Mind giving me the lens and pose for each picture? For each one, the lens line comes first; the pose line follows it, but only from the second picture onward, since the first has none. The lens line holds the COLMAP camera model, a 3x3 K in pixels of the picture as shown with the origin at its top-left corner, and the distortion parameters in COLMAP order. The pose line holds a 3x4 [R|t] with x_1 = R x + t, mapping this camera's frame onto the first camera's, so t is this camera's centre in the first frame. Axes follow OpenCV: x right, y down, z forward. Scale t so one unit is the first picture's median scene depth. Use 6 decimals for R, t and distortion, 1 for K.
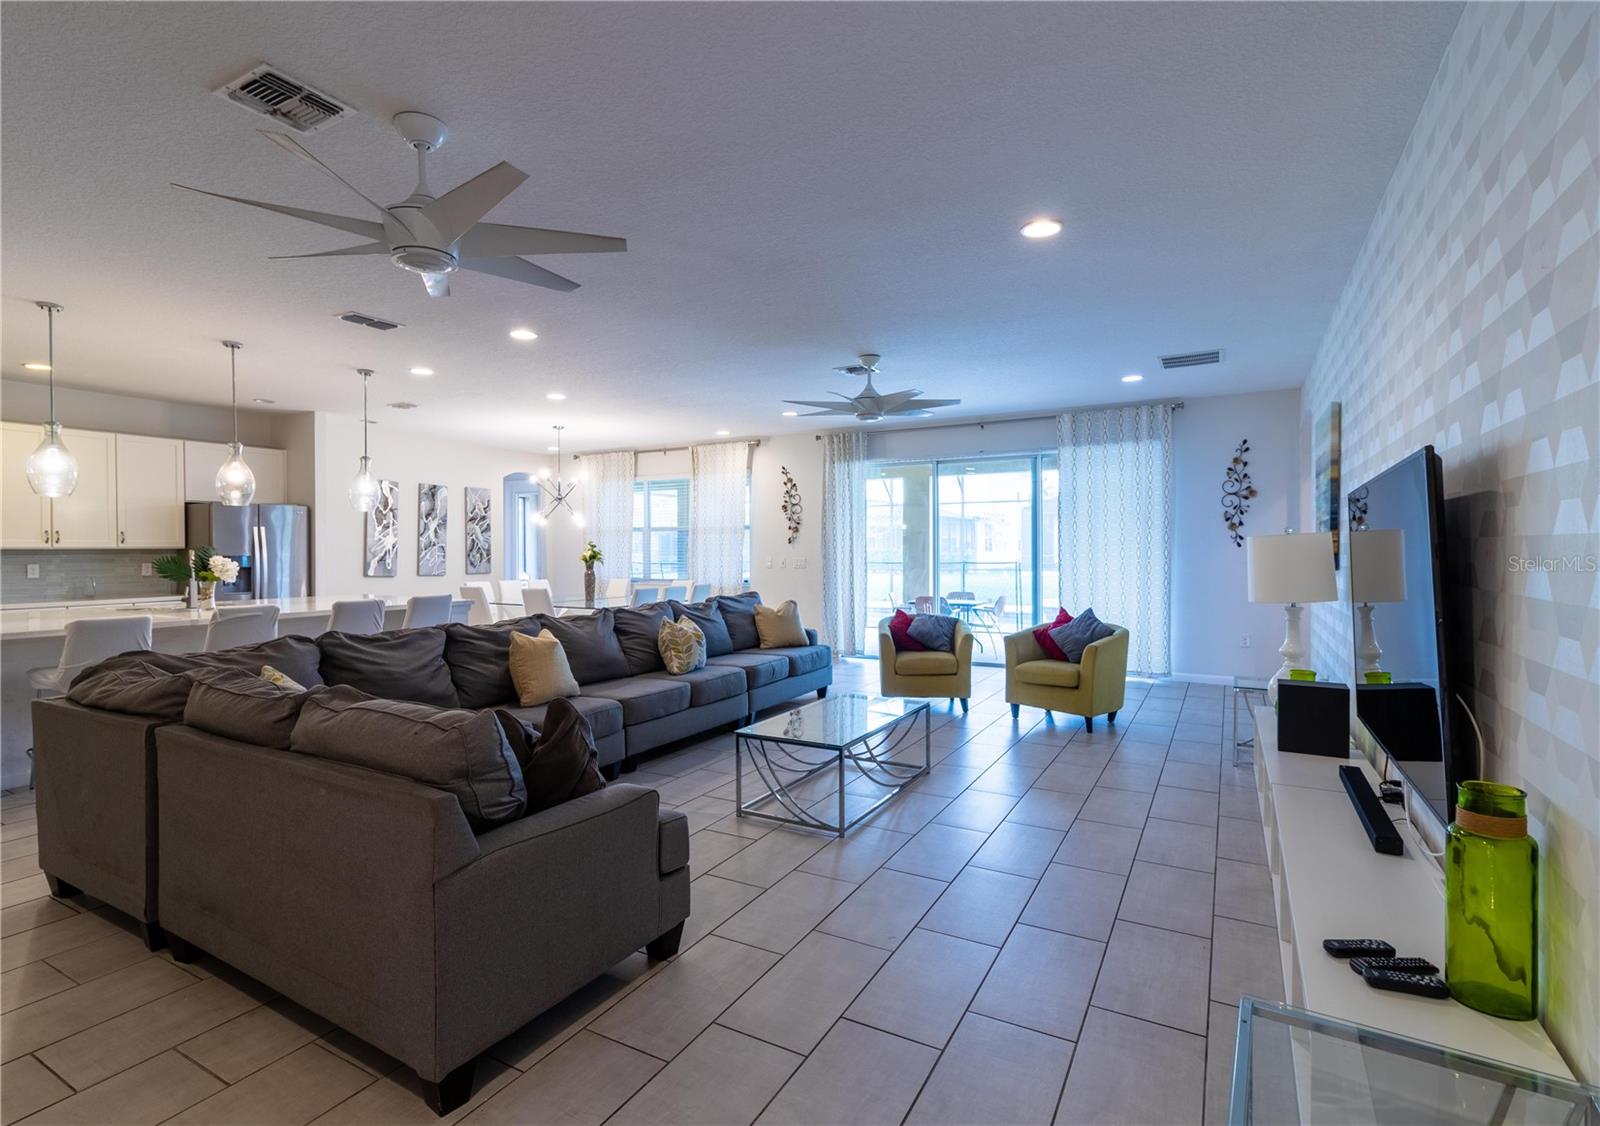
lens RADIAL K [[780.0, 0, 785.3], [0, 780.0, 552.6], [0, 0, 1]] dist [0.004569, 0.000524]
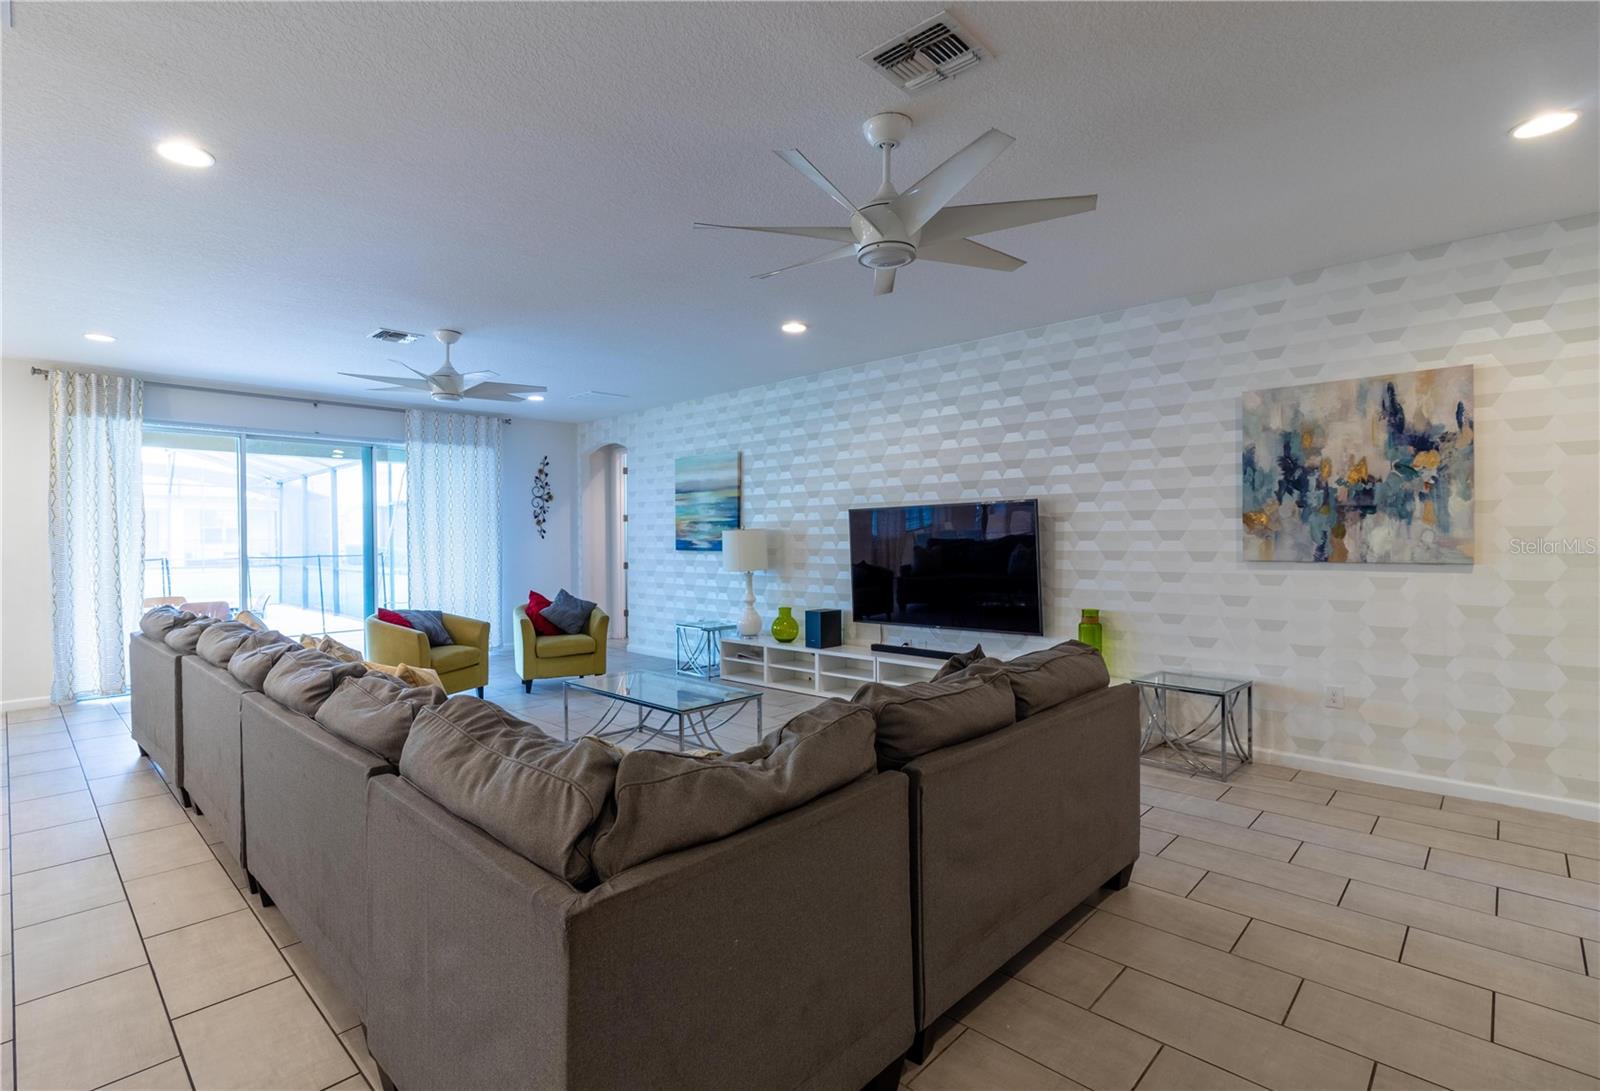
lens RADIAL K [[758.9, 0, 798.0], [0, 758.9, 542.5], [0, 0, 1]] dist [0.004099, 0.002633]
pose [[0.236982, -0.005332, 0.971499, -0.511532], [0.012078, 0.999924, 0.002542, 0.000287], [-0.971439, 0.011131, 0.237028, 0.290131]]
